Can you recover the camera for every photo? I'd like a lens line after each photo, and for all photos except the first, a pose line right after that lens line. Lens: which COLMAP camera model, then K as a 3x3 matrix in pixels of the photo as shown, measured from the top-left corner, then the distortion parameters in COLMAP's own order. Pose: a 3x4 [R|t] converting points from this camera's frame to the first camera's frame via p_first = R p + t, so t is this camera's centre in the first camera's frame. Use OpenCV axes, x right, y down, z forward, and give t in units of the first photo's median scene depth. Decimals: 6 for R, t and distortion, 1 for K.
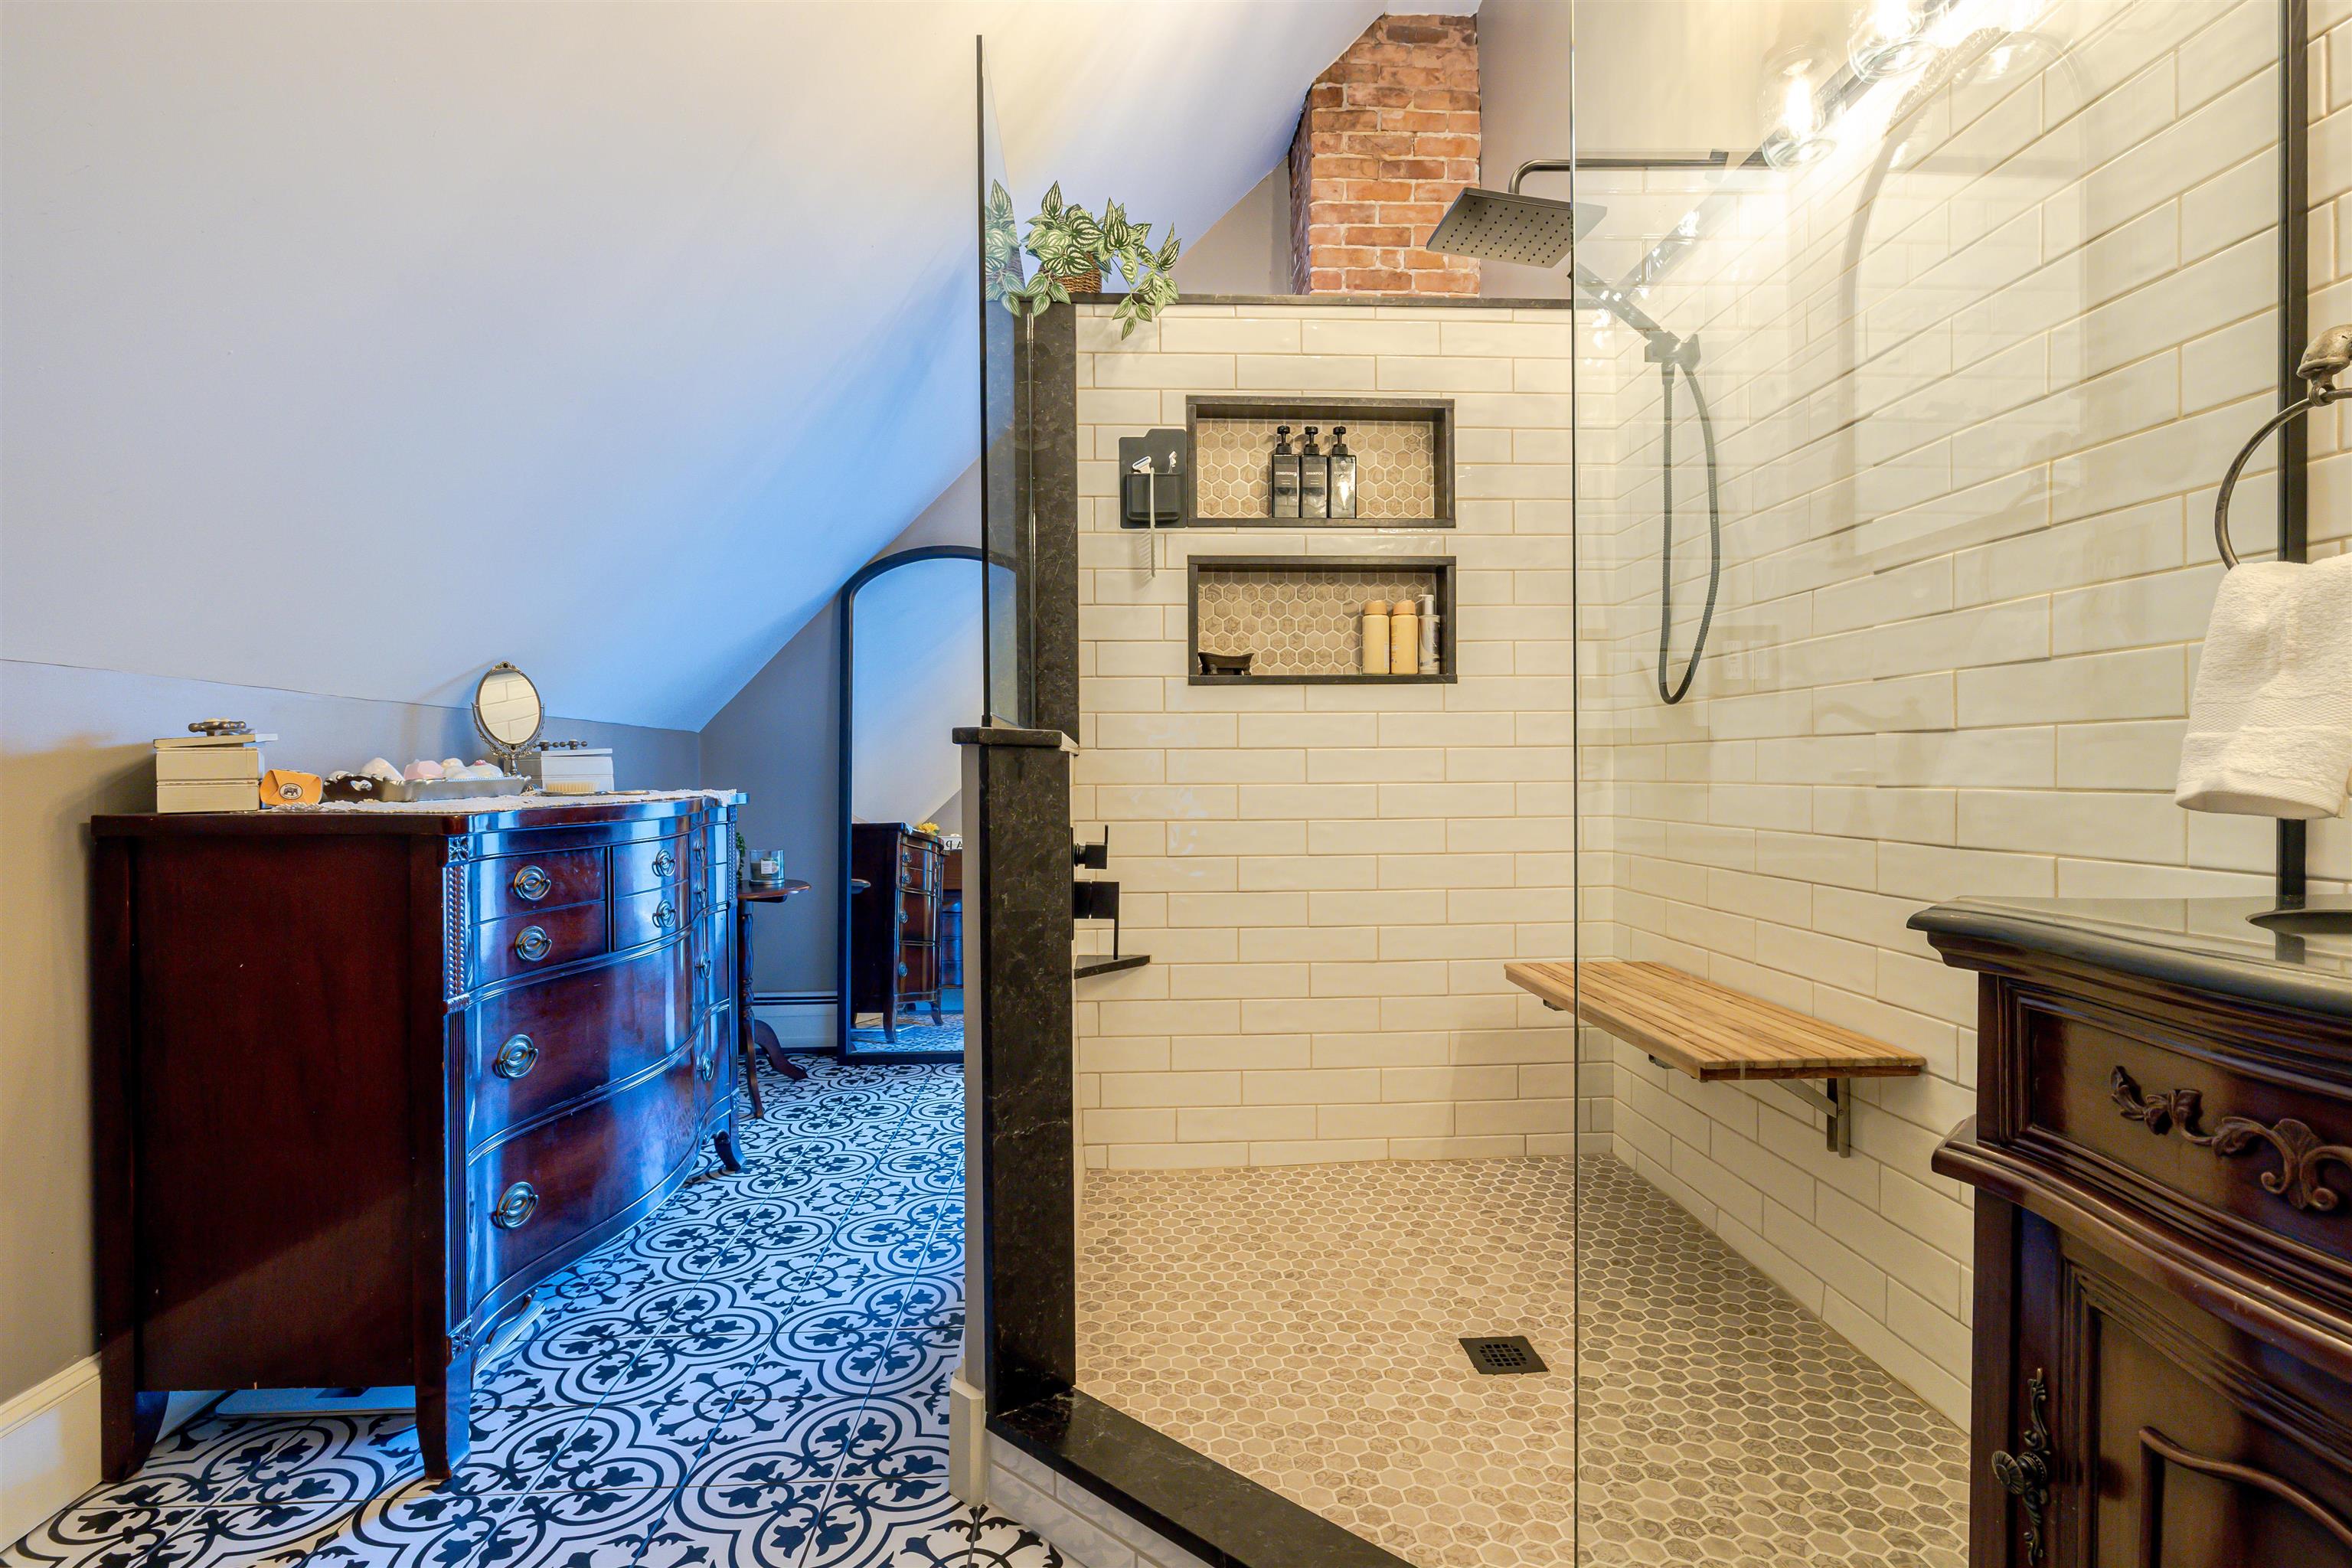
lens RADIAL K [[1098.9, 0, 1176.8], [0, 1098.9, 783.9], [0, 0, 1]] dist [-0.004356, -0.000324]
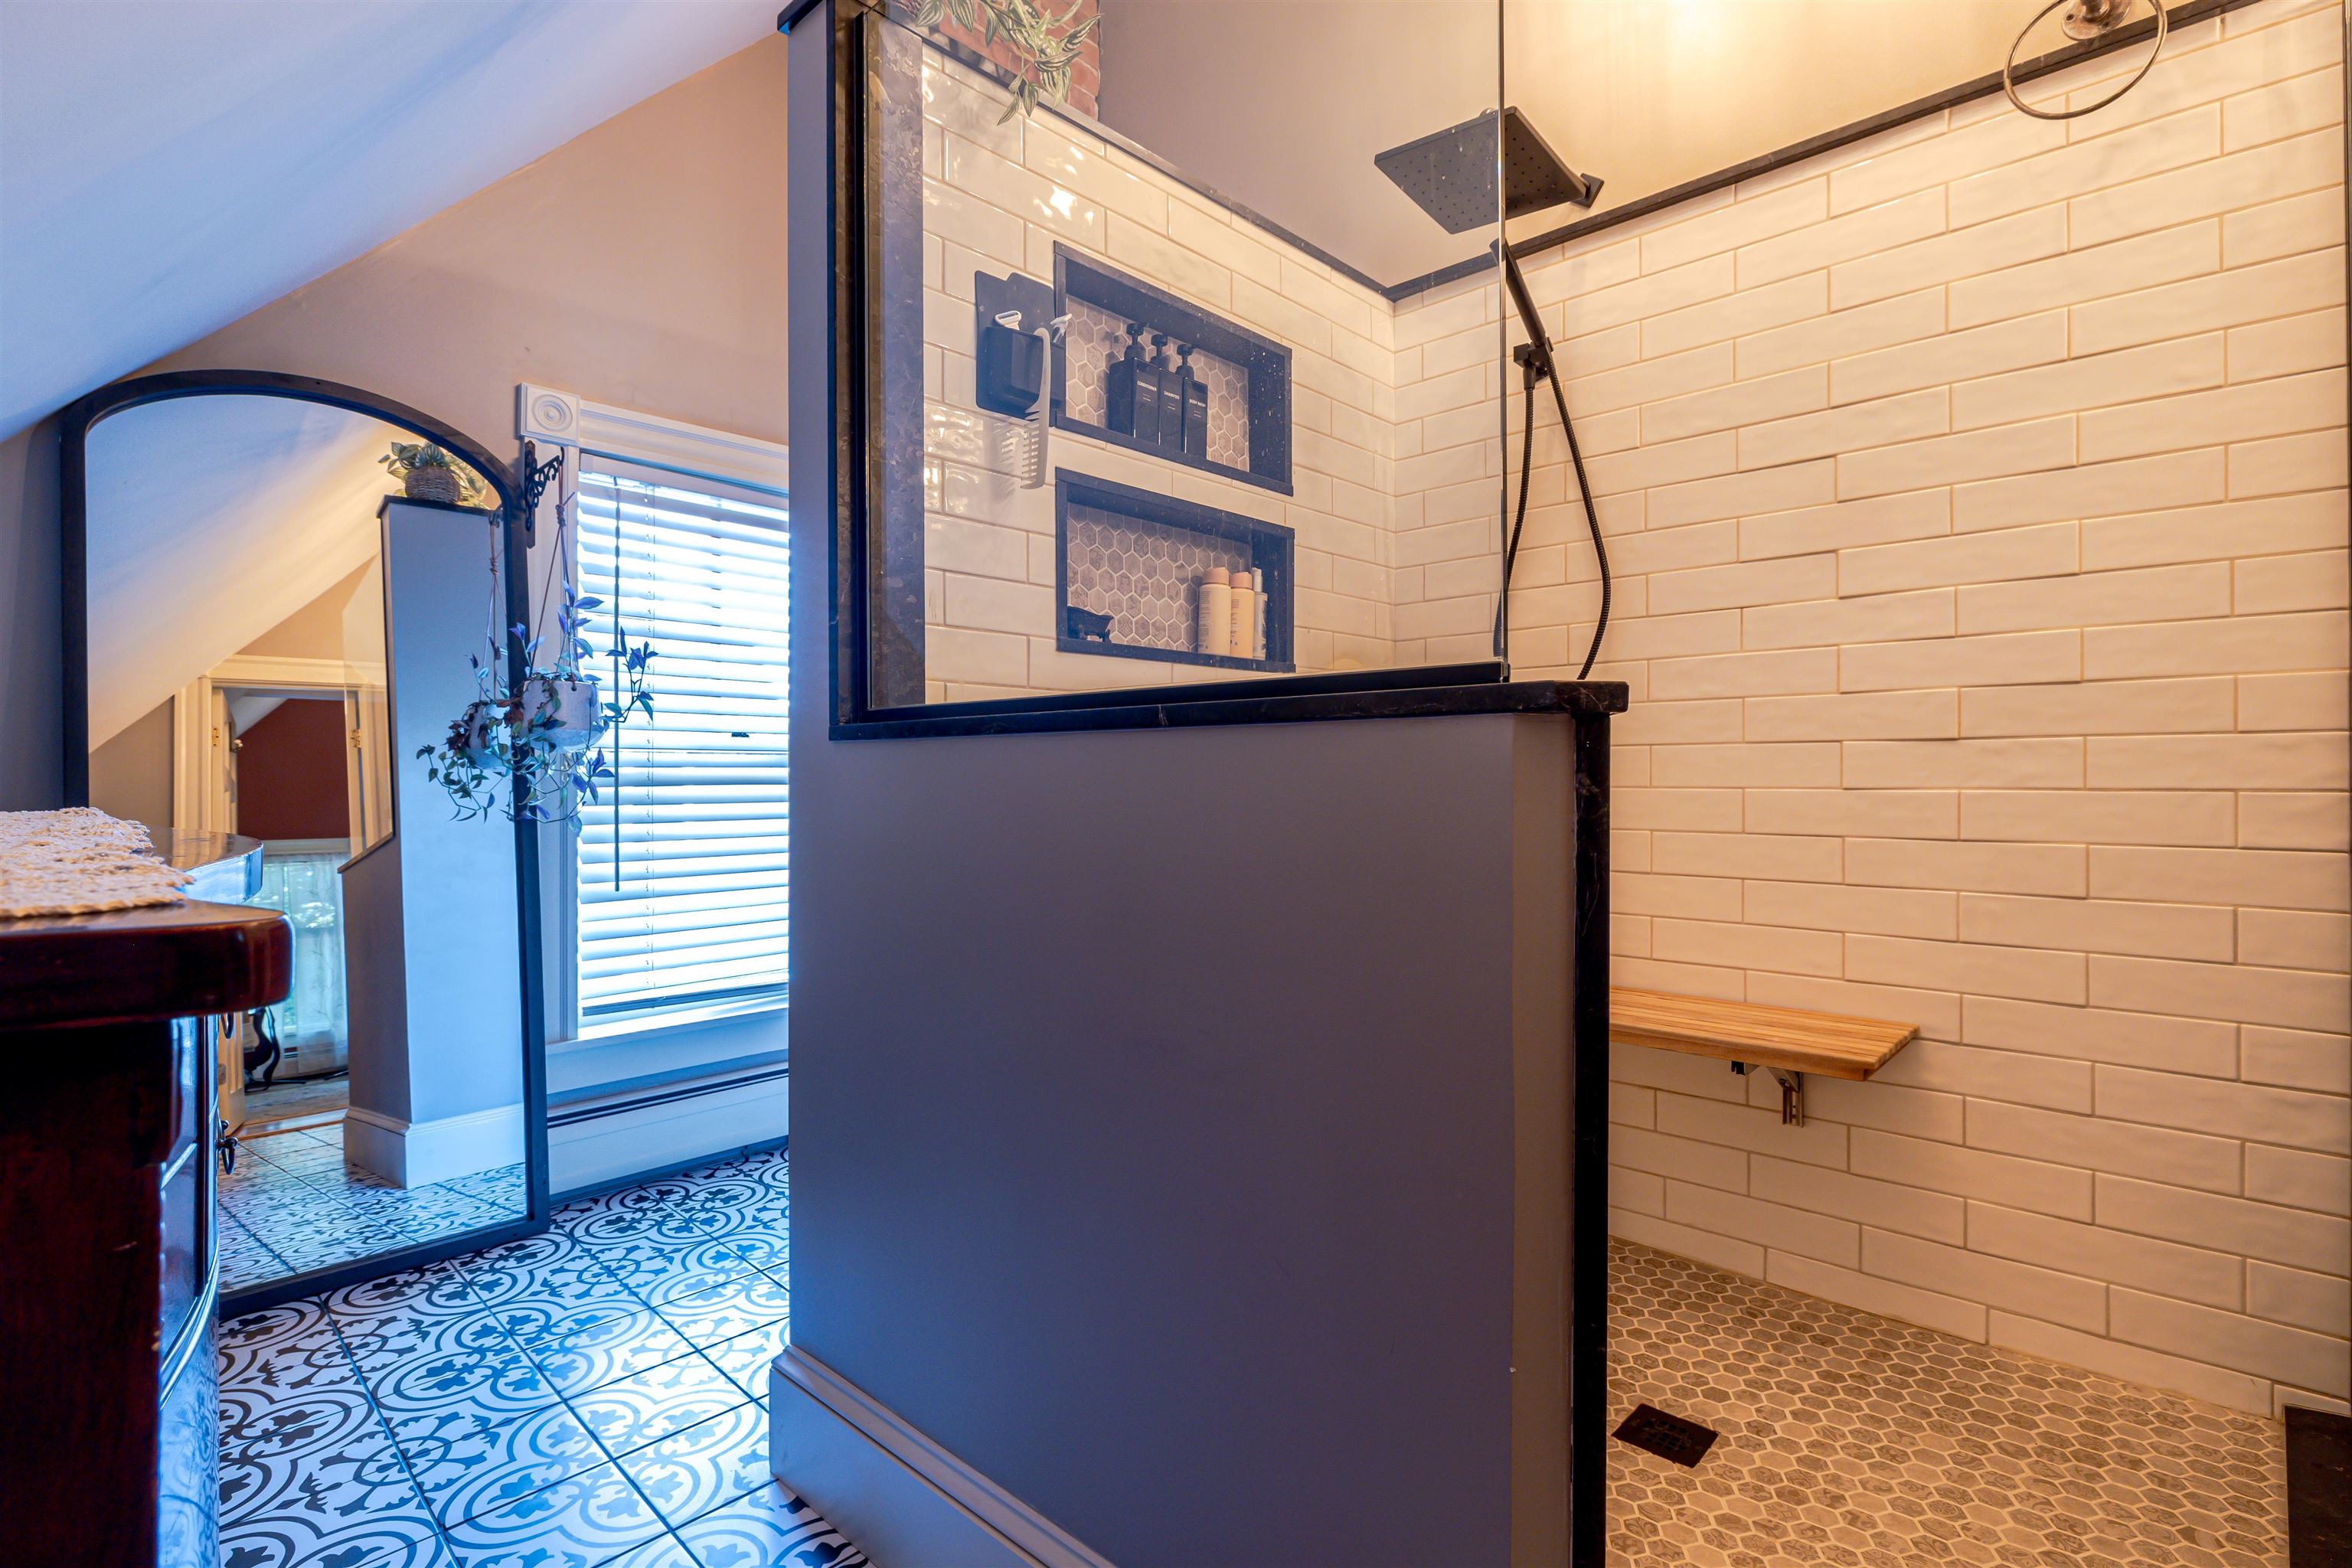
lens RADIAL K [[1098.9, 0, 1176.5], [0, 1098.9, 780.5], [0, 0, 1]] dist [-0.004356, -0.000324]
pose [[0.730480, 0.001539, 0.682932, -0.414575], [0.005020, 0.999958, -0.007622, -0.000600], [-0.682915, 0.008996, 0.730442, 0.432123]]
